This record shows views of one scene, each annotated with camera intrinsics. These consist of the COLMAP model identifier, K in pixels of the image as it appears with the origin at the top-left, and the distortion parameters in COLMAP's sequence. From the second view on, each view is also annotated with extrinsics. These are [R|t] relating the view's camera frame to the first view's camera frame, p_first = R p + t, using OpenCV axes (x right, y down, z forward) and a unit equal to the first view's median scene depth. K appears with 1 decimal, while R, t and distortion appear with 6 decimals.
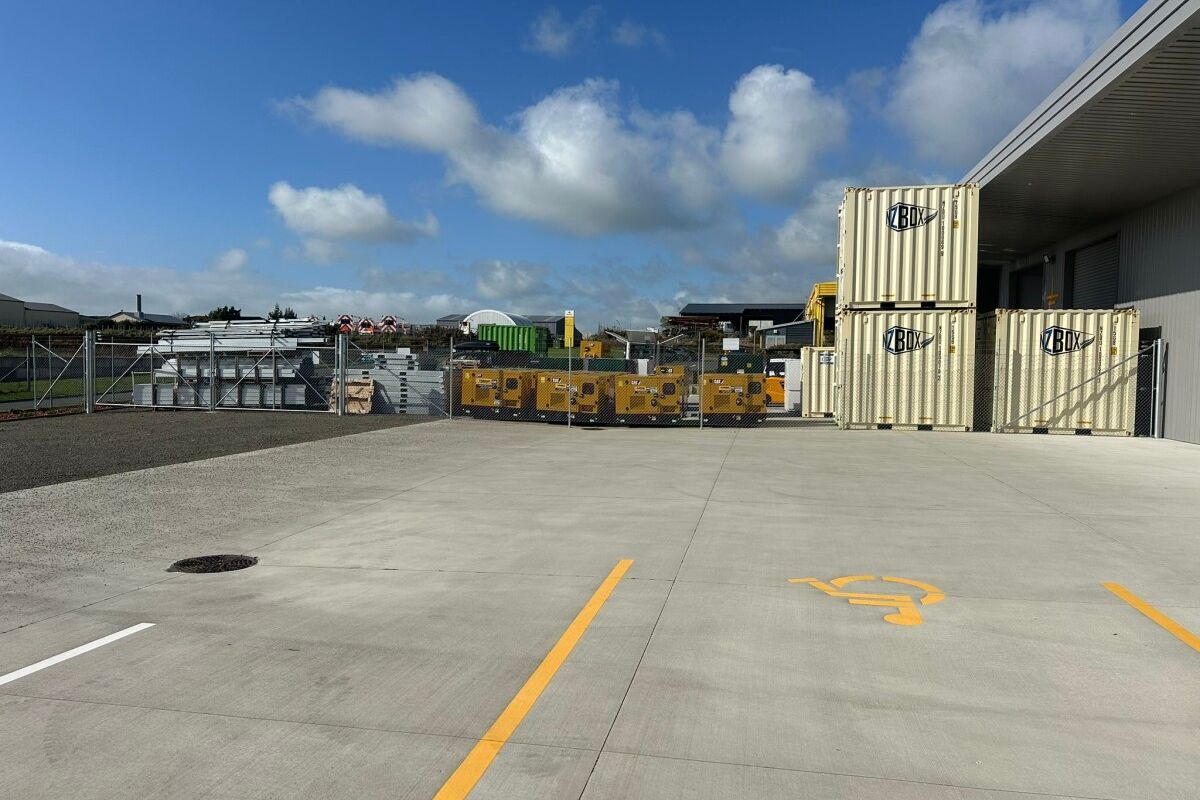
lens RADIAL K [[812.6, 0, 599.2], [0, 812.6, 407.1], [0, 0, 1]] dist [-0.004783, -0.002355]
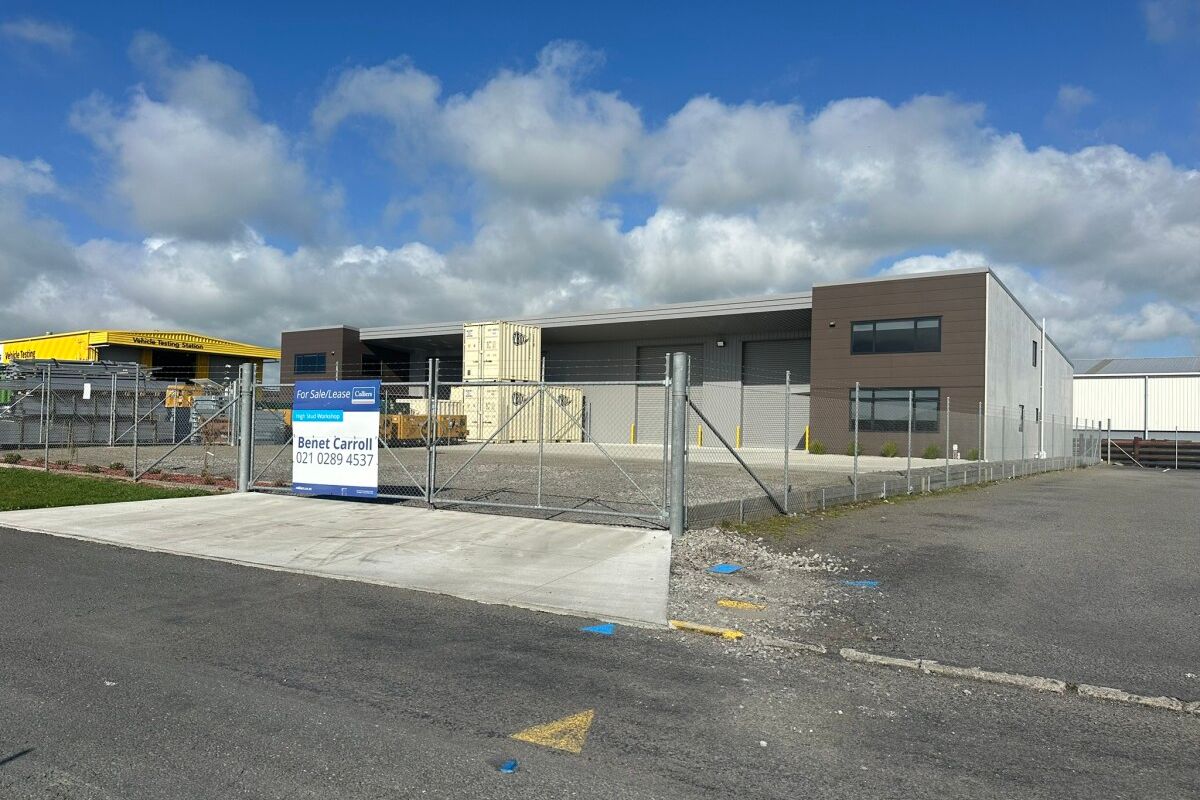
lens RADIAL K [[829.3, 0, 600.0], [0, 829.3, 400.0], [0, 0, 1]] dist [0.108703, 0.000517]
pose [[0.412208, 0.023479, 0.910787, -1.474779], [0.031802, 0.998688, -0.040138, 0.010659], [-0.910535, 0.045510, 0.410920, -0.041785]]
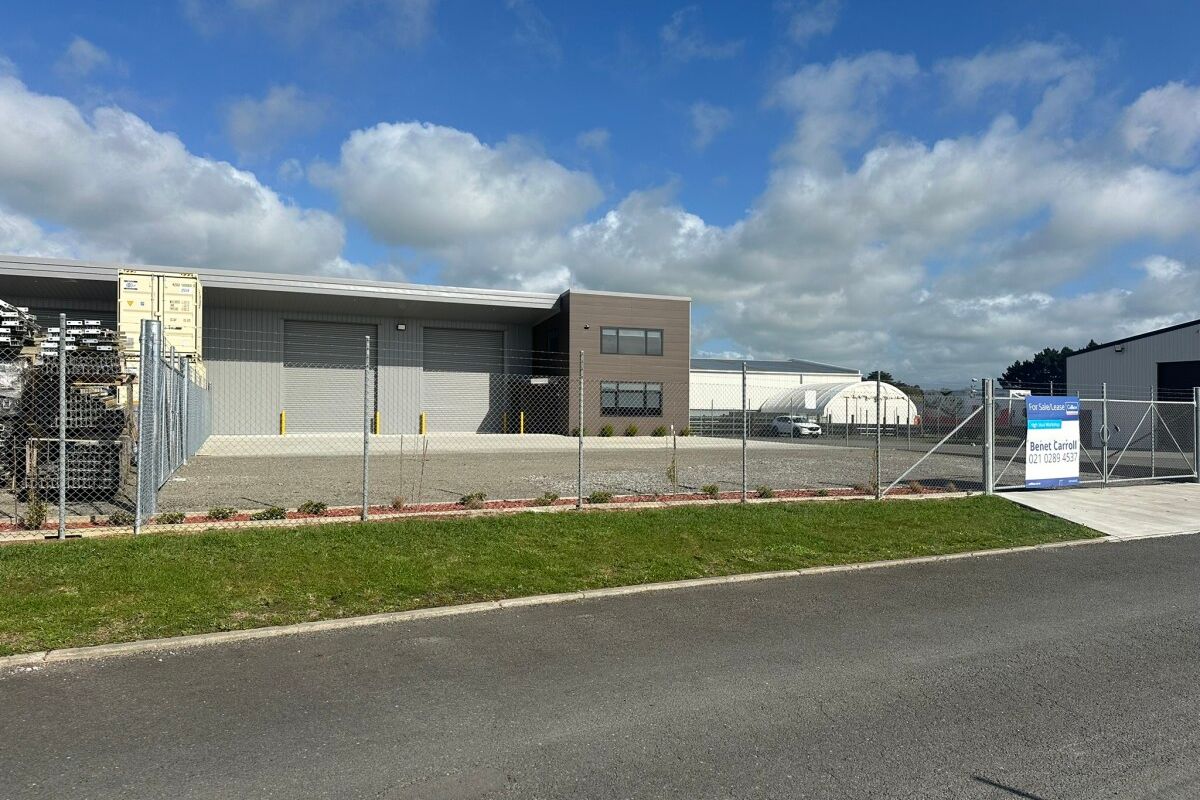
lens RADIAL K [[829.3, 0, 600.0], [0, 829.3, 400.0], [0, 0, 1]] dist [0.108703, 0.000517]
pose [[-0.605371, -0.007949, 0.795904, -1.358467], [0.027397, 0.999149, 0.030817, -0.078872], [-0.795472, 0.040461, -0.604639, 1.391660]]
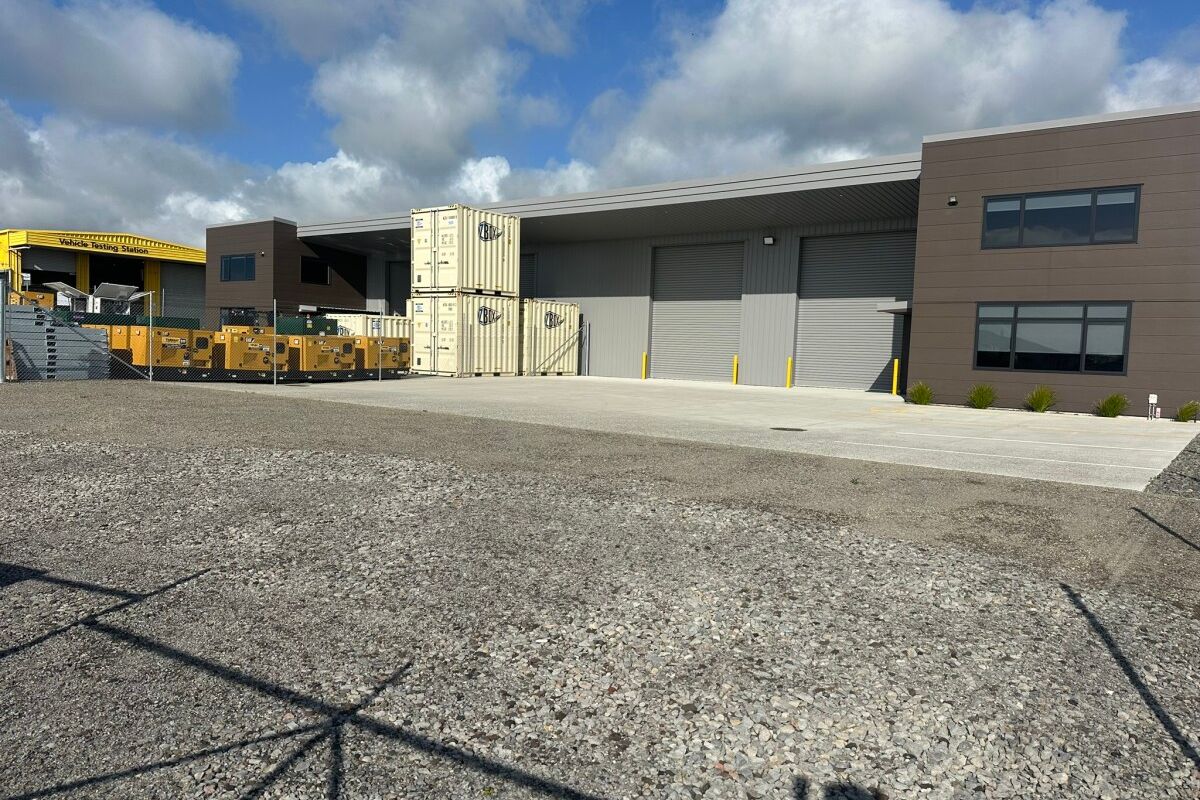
lens RADIAL K [[844.5, 0, 600.3], [0, 844.5, 408.9], [0, 0, 1]] dist [0.085598, -0.118626]
pose [[0.437317, -0.065042, 0.896952, -0.958861], [0.019996, 0.997838, 0.062609, -0.005765], [-0.899085, -0.009445, 0.437672, 0.139638]]
